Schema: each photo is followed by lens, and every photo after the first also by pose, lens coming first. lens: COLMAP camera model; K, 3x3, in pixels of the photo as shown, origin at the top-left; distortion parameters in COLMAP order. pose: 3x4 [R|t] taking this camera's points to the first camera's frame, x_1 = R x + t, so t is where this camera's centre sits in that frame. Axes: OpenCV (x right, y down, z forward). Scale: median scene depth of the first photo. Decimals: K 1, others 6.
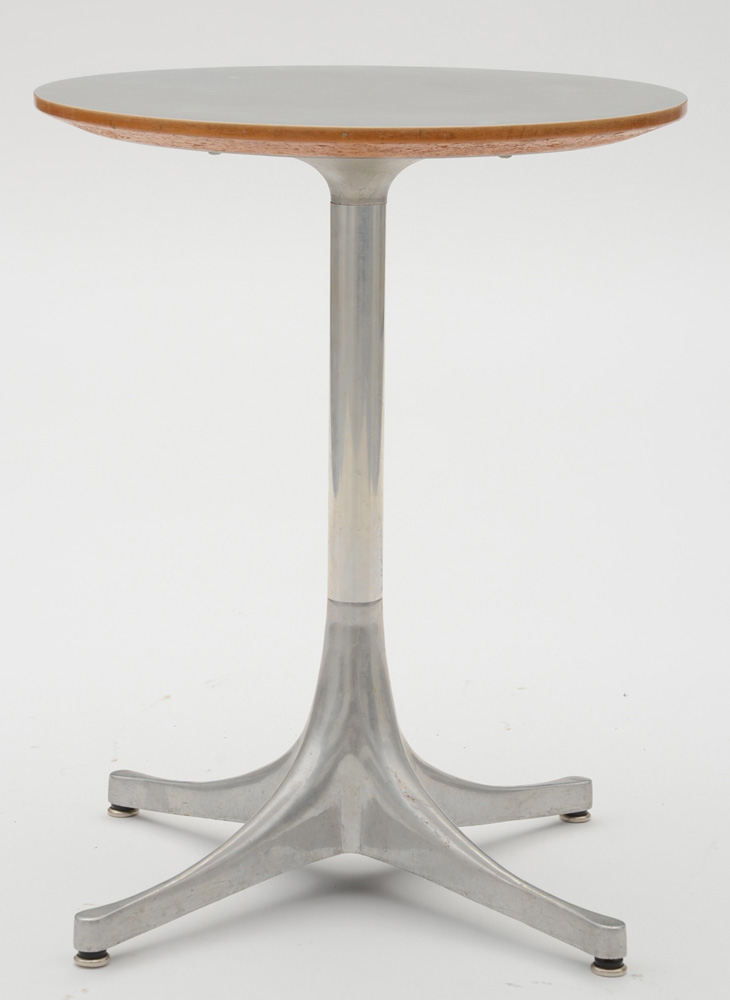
lens RADIAL K [[3542.8, 0, 366.2], [0, 3542.8, 422.3], [0, 0, 1]] dist [0.690426, 0.000000]
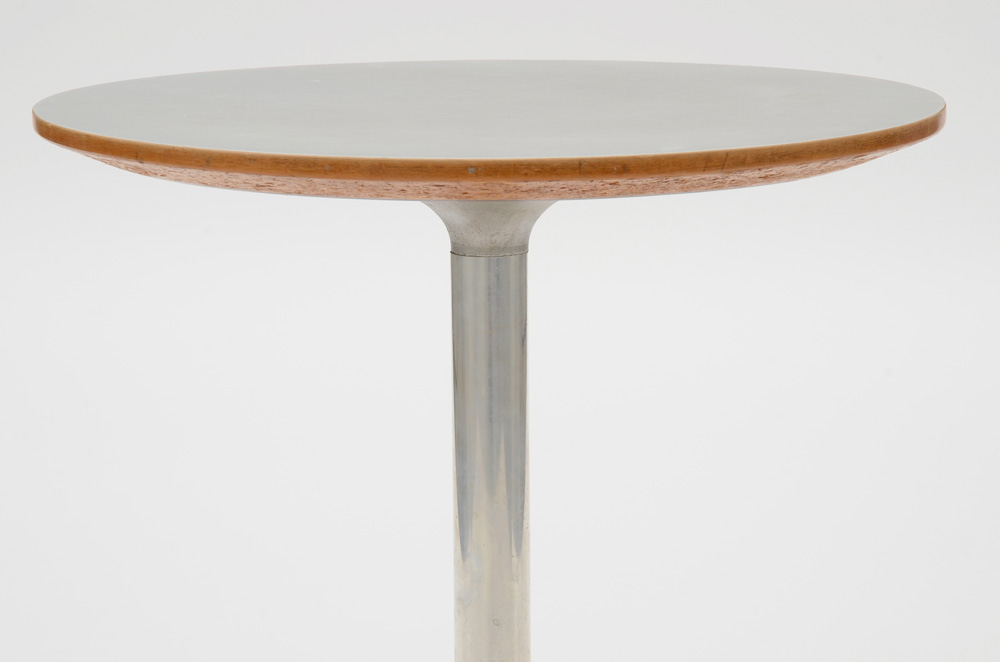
lens RADIAL K [[3350.3, 0, 501.0], [0, 3350.3, 333.4], [0, 0, 1]] dist [0.927328, 0.000000]
pose [[0.999801, -0.018134, 0.008282, -0.005891], [0.018190, 0.999812, -0.006768, -0.041501], [-0.008158, 0.006917, 0.999943, 0.321135]]
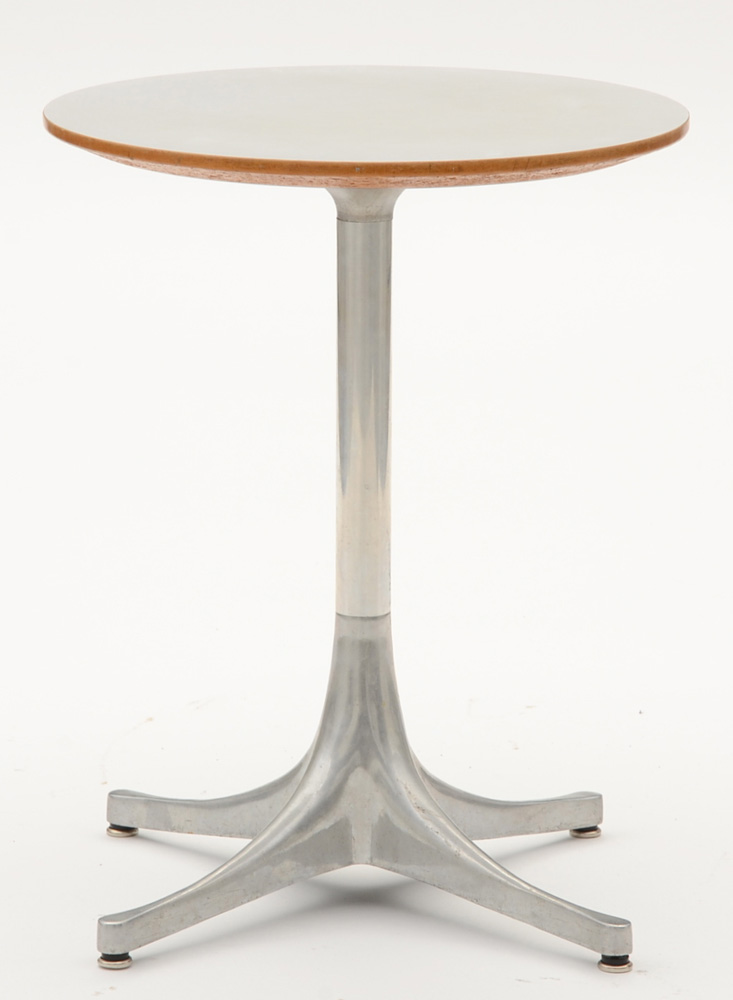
lens RADIAL K [[6270.0, 0, 368.5], [0, 6270.0, 505.6], [0, 0, 1]] dist [0.993686, 0.000000]
pose [[0.999794, -0.008763, 0.018322, -0.035170], [0.008154, 0.999420, 0.033063, -0.040409], [-0.018602, -0.032907, 0.999285, -0.795022]]
